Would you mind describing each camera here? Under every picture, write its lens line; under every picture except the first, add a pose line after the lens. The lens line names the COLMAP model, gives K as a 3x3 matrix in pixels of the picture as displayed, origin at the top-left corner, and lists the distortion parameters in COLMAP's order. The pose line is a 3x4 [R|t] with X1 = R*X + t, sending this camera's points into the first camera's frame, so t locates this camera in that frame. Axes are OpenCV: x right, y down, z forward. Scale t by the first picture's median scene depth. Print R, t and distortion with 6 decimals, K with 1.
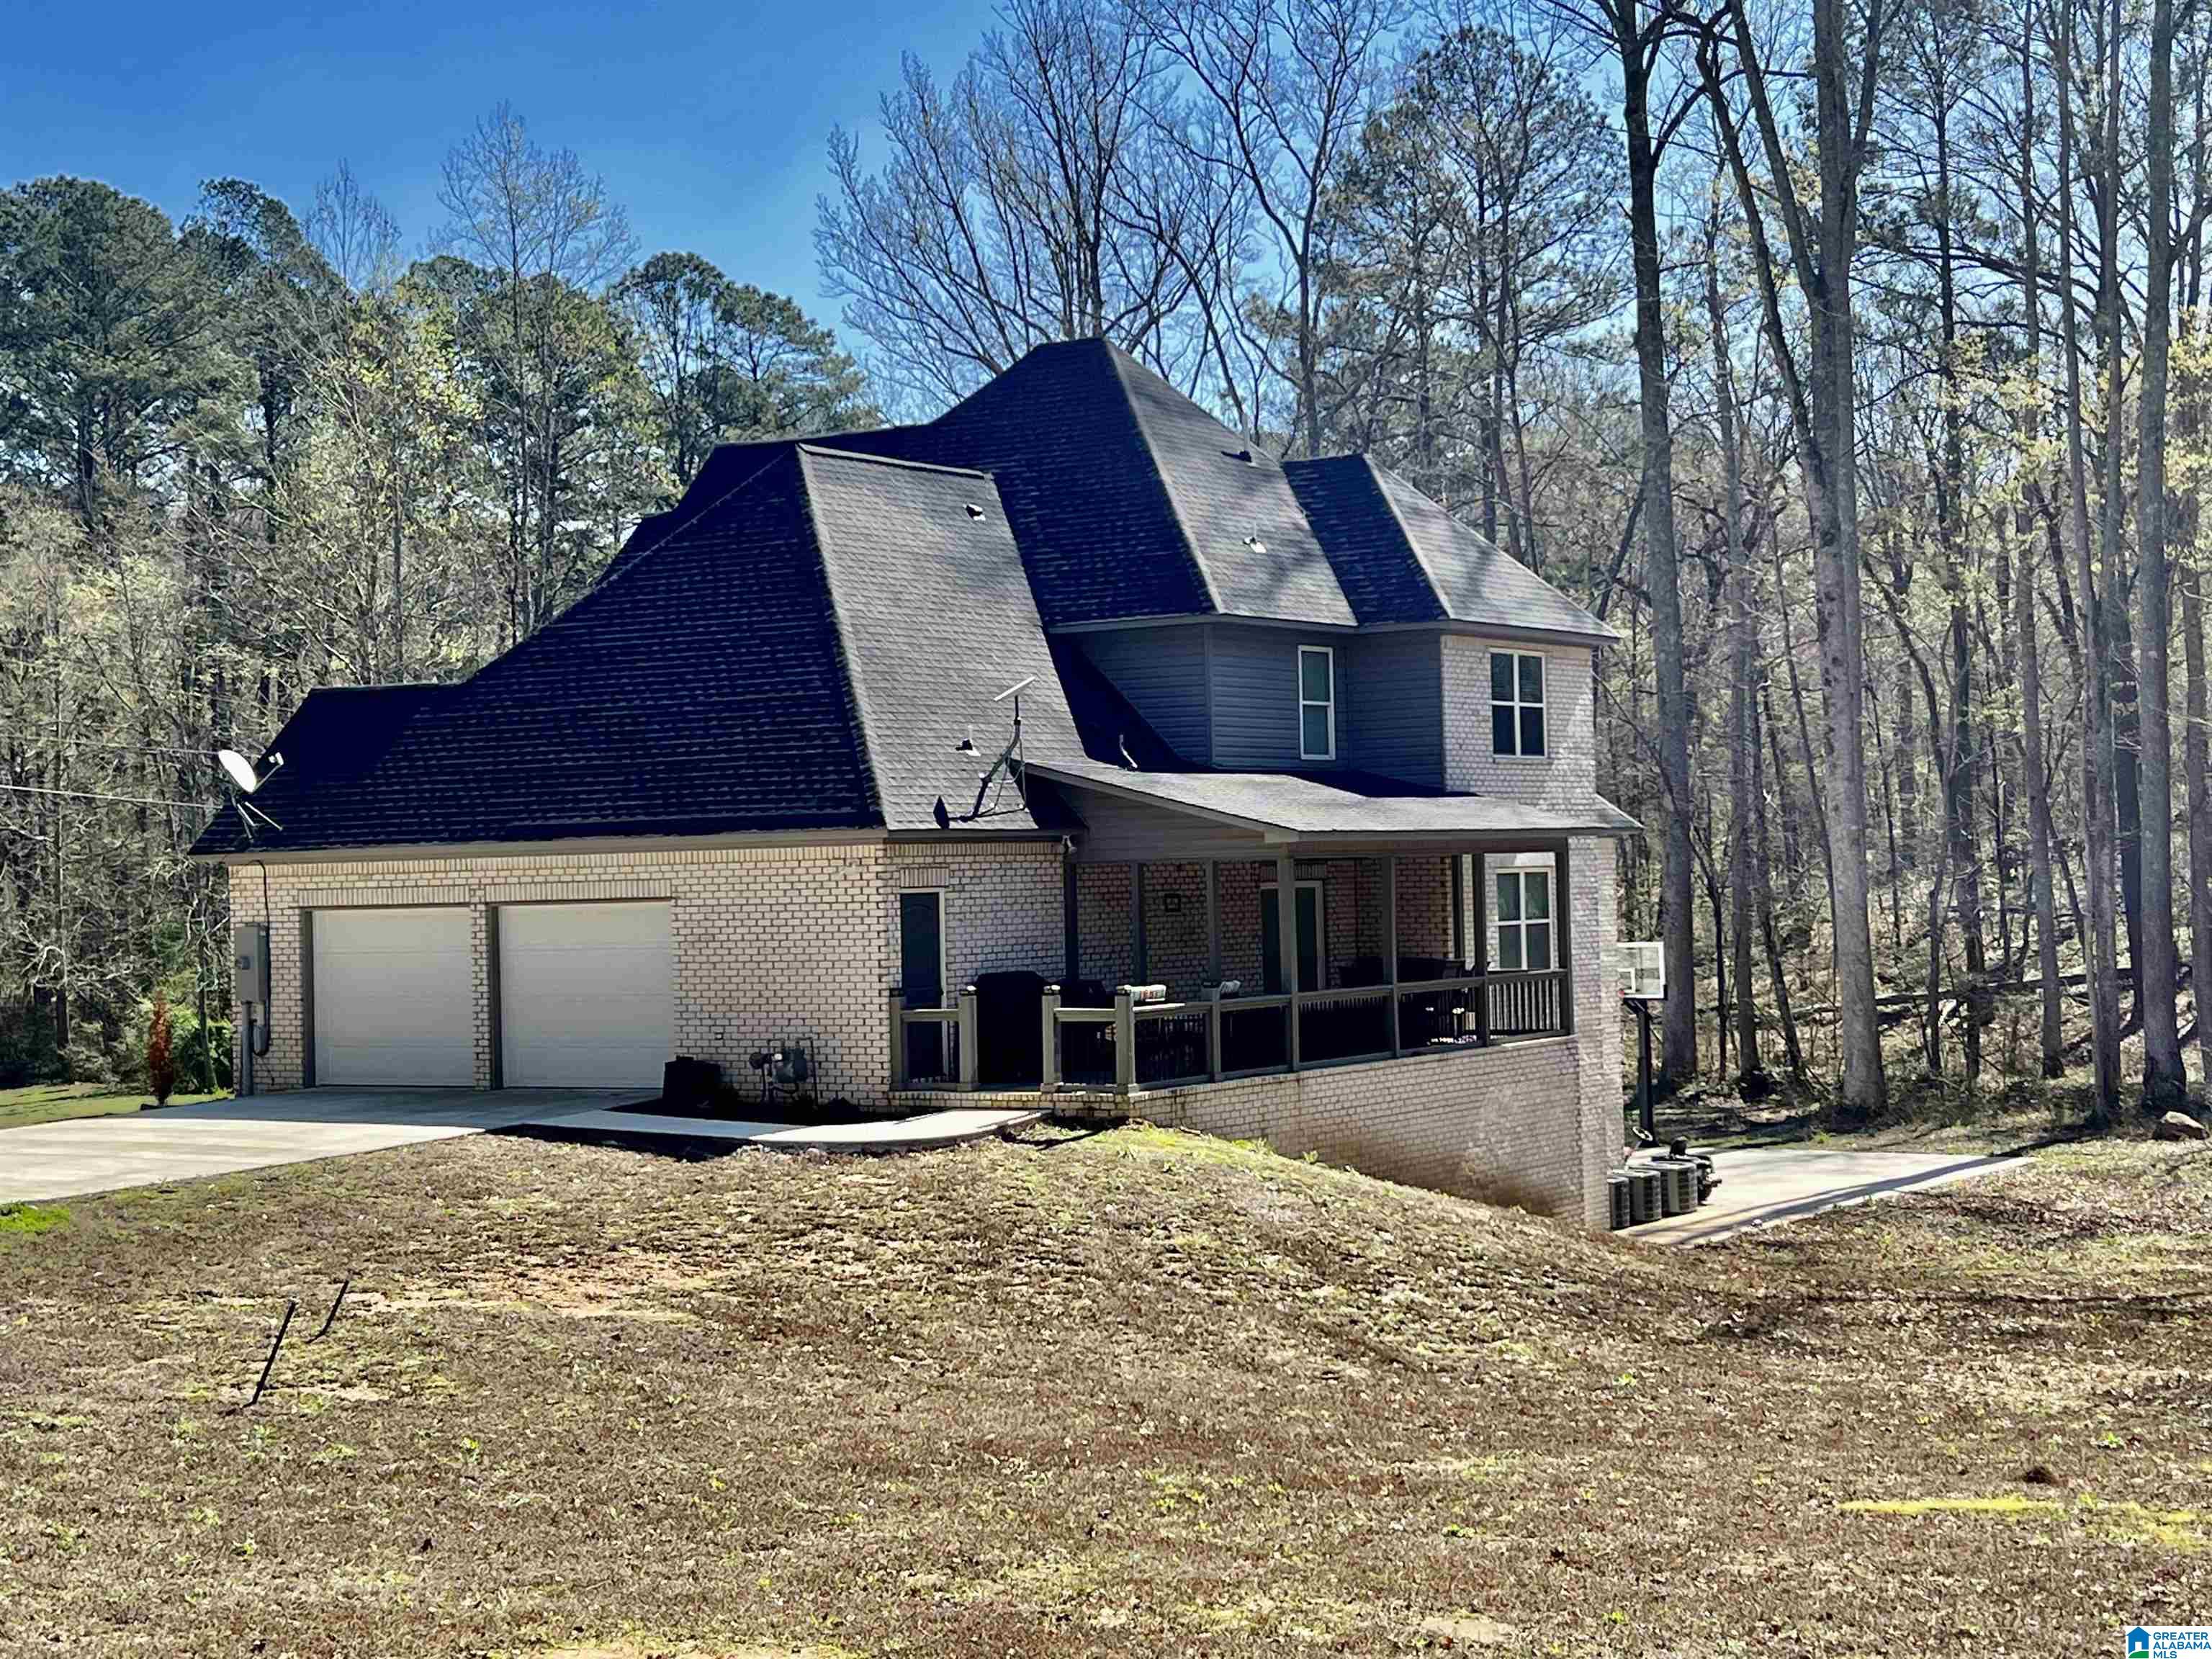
lens RADIAL K [[3287.3, 0, 1106.9], [0, 3287.3, 829.2], [0, 0, 1]] dist [0.017544, 0.000000]
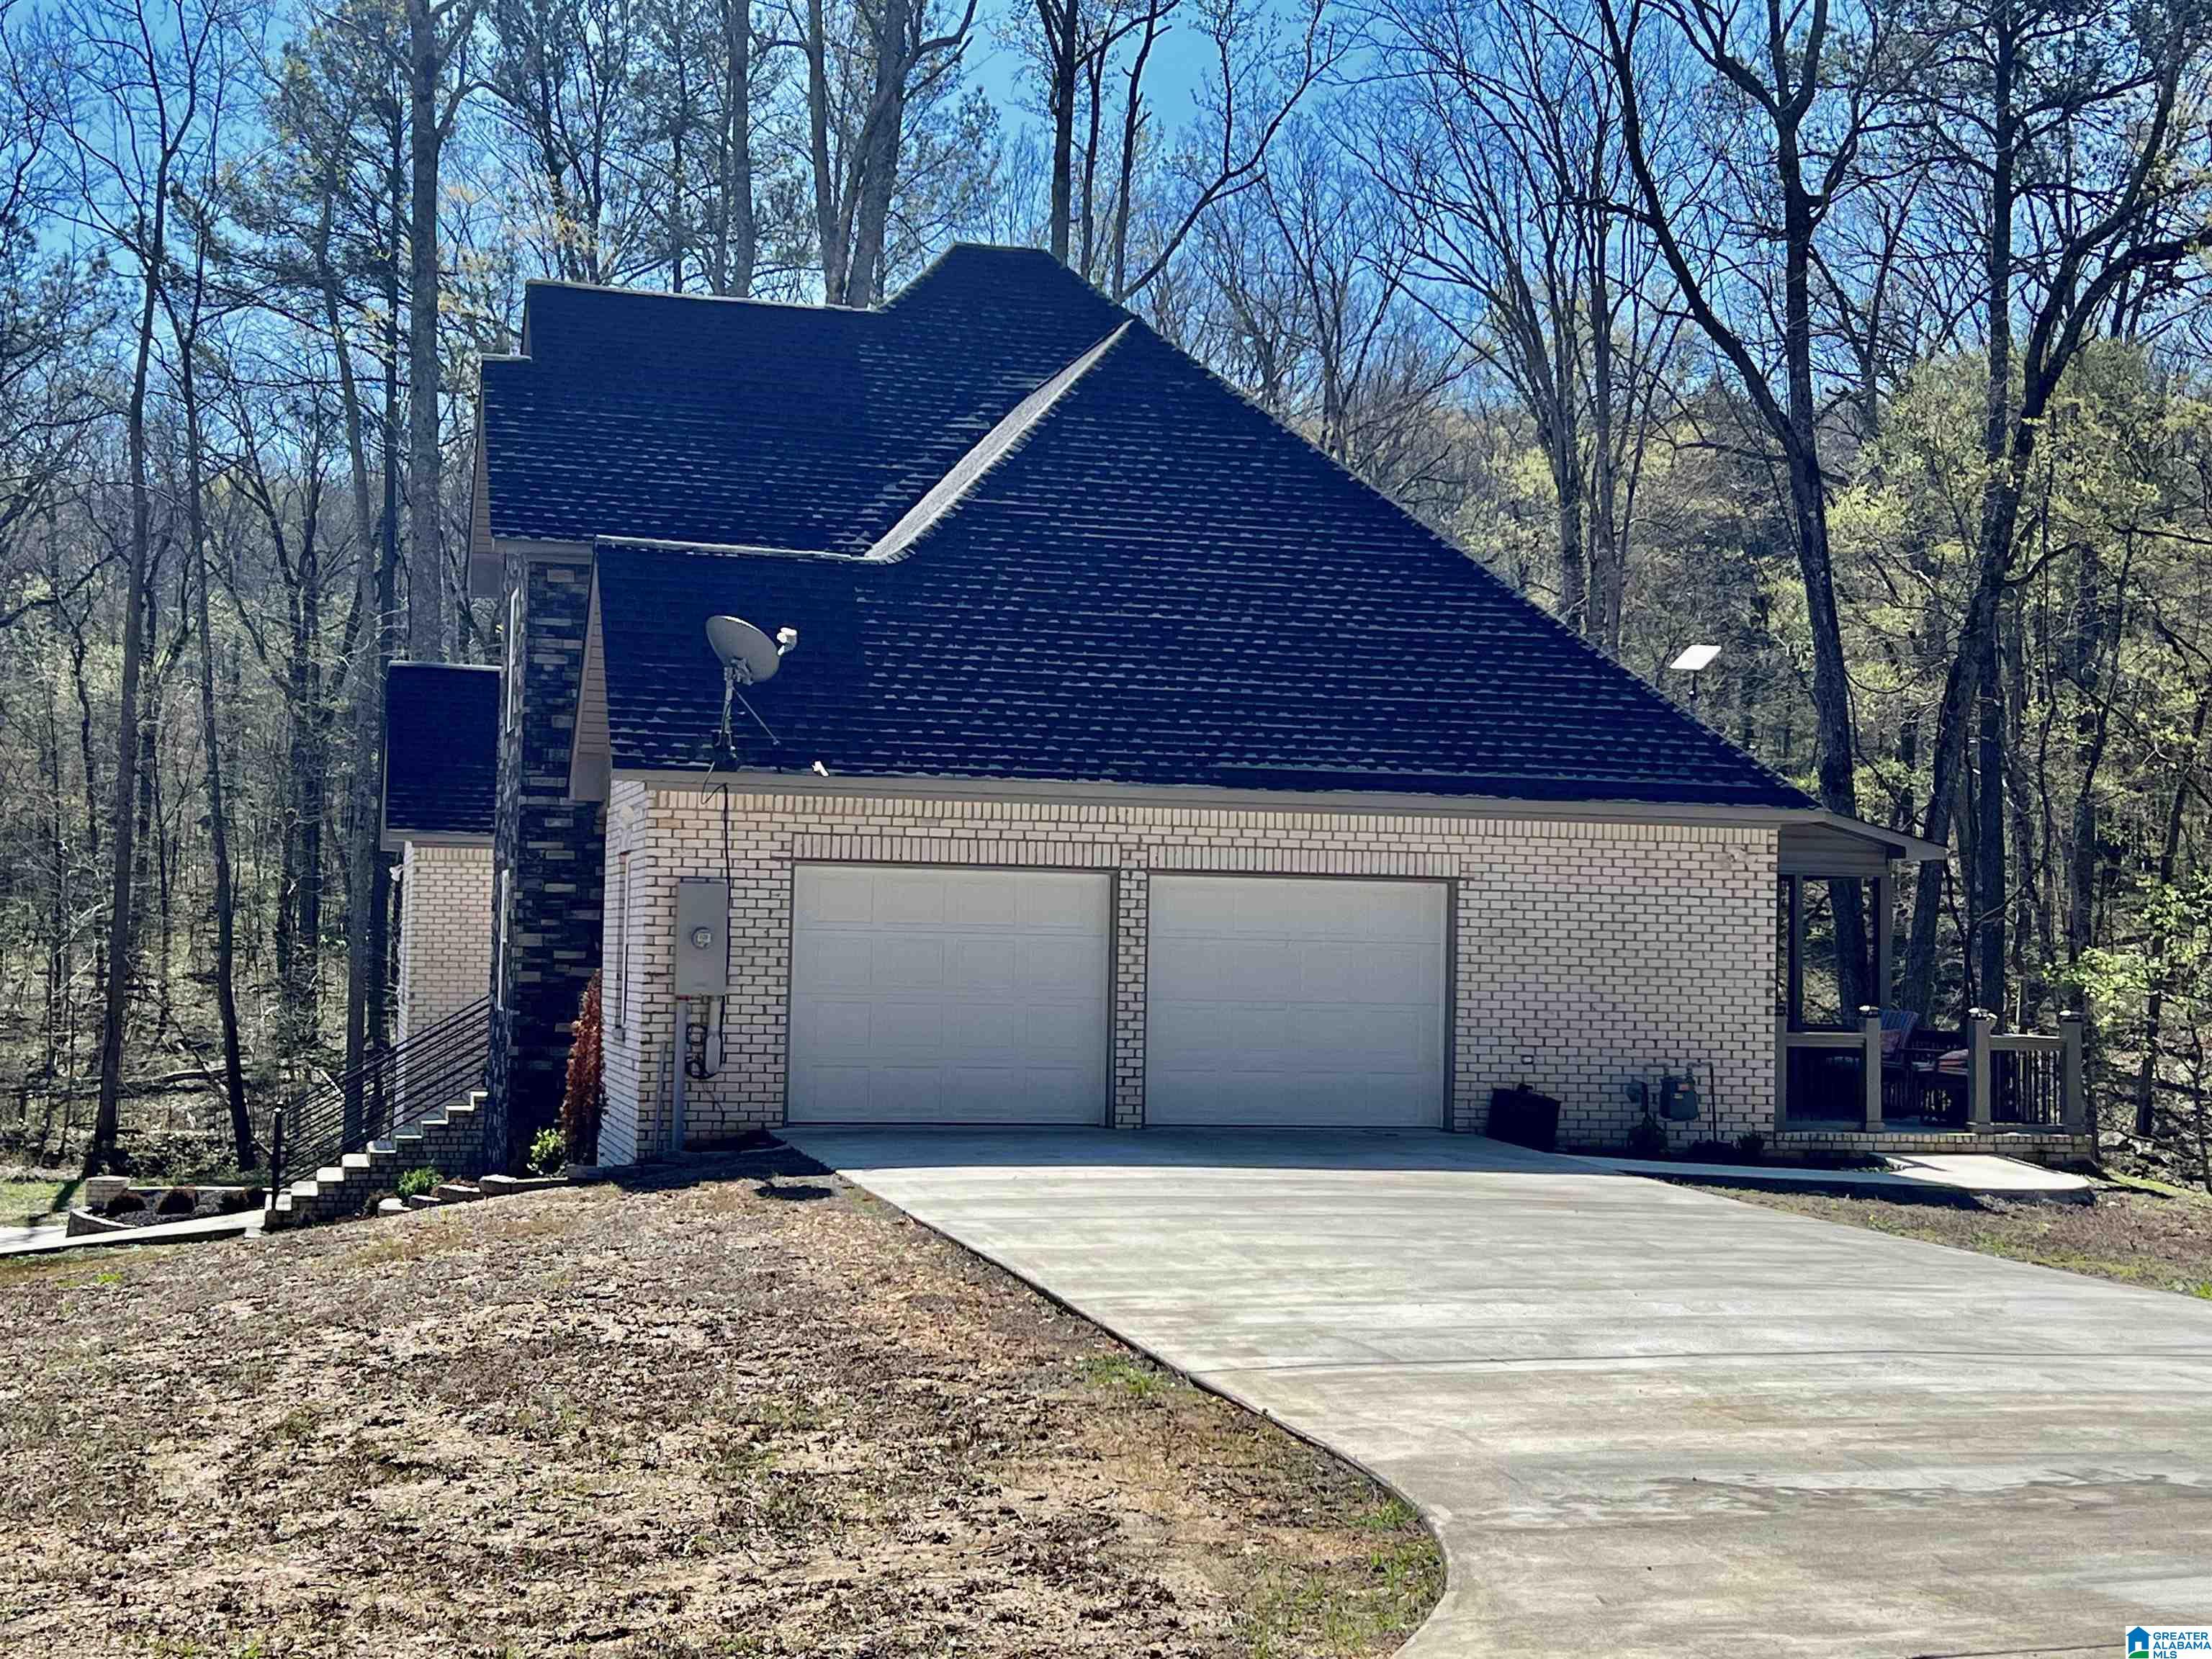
lens RADIAL K [[3042.2, 0, 1105.5], [0, 3042.2, 827.1], [0, 0, 1]] dist [0.126374, 0.000000]
pose [[0.666256, 0.061455, 0.743187, -0.727771], [-0.063996, 0.997634, -0.025124, 0.033013], [-0.742972, -0.030822, 0.668612, 0.599006]]
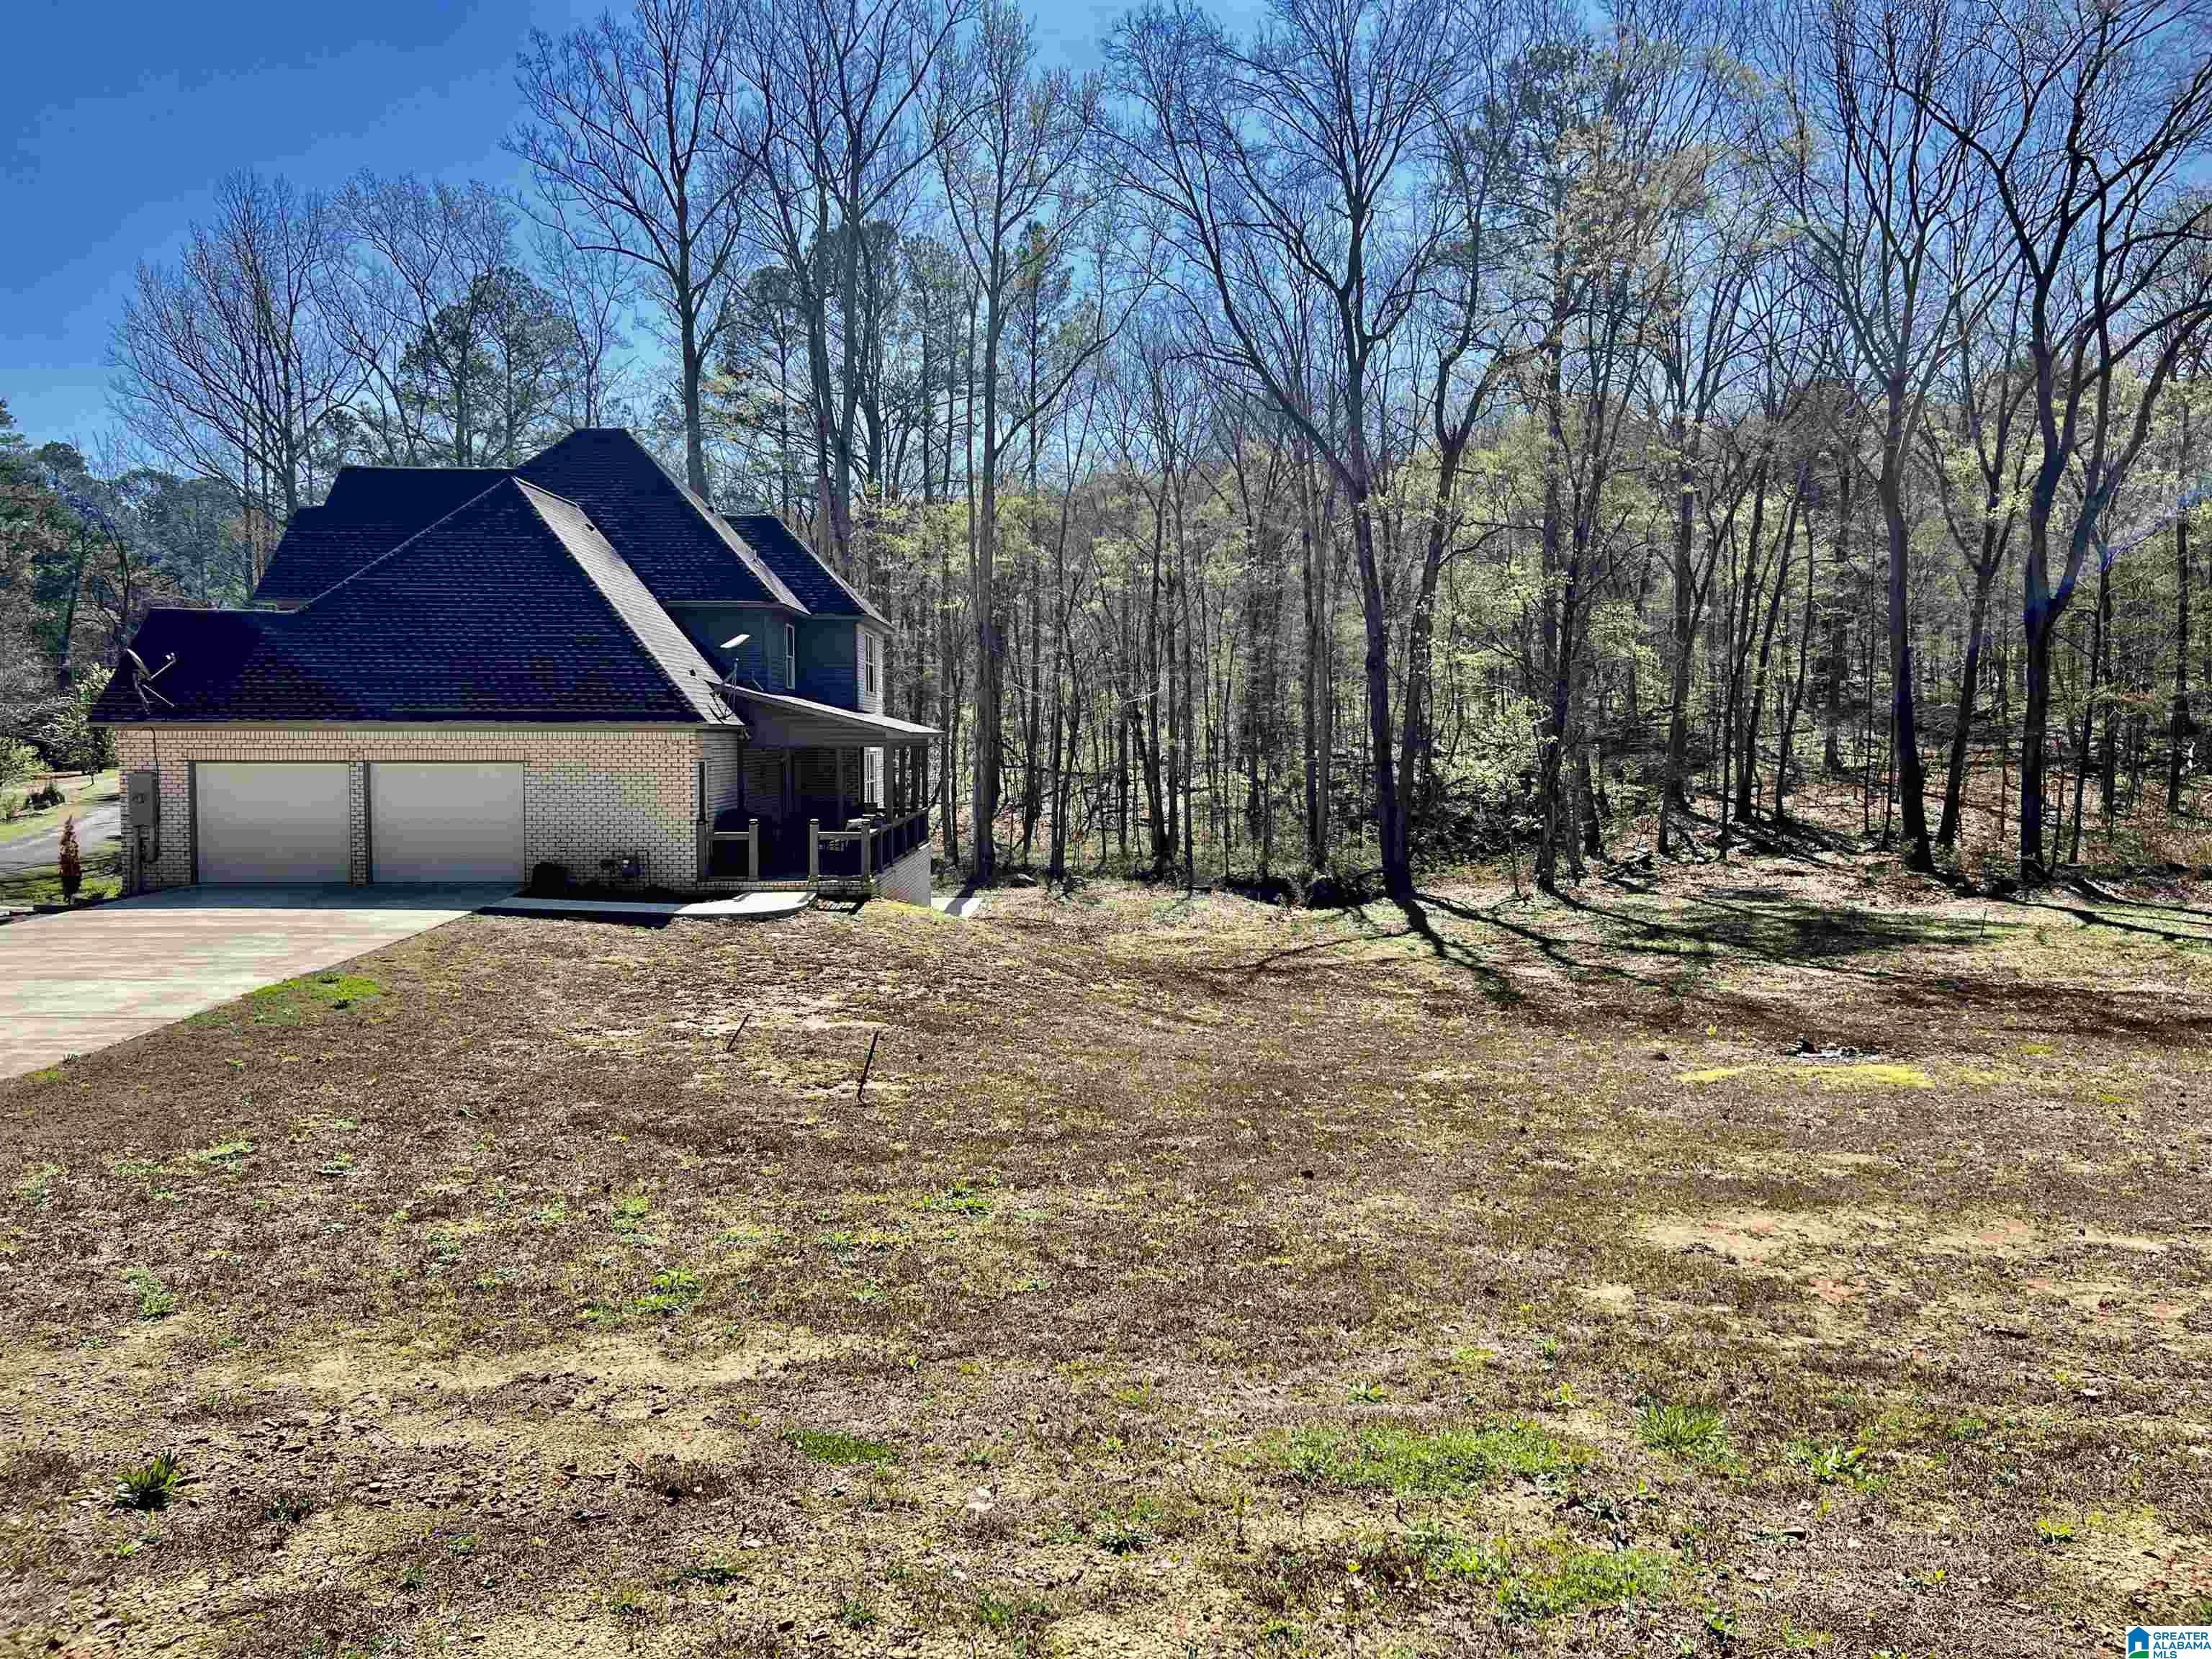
lens RADIAL K [[1695.2, 0, 1106.9], [0, 1695.2, 831.6], [0, 0, 1]] dist [0.001697, 0.000316]
pose [[0.848020, 0.000875, 0.529963, -0.332553], [-0.032912, 0.998155, 0.051017, 0.004017], [-0.528941, -0.060705, 0.846485, 0.164659]]
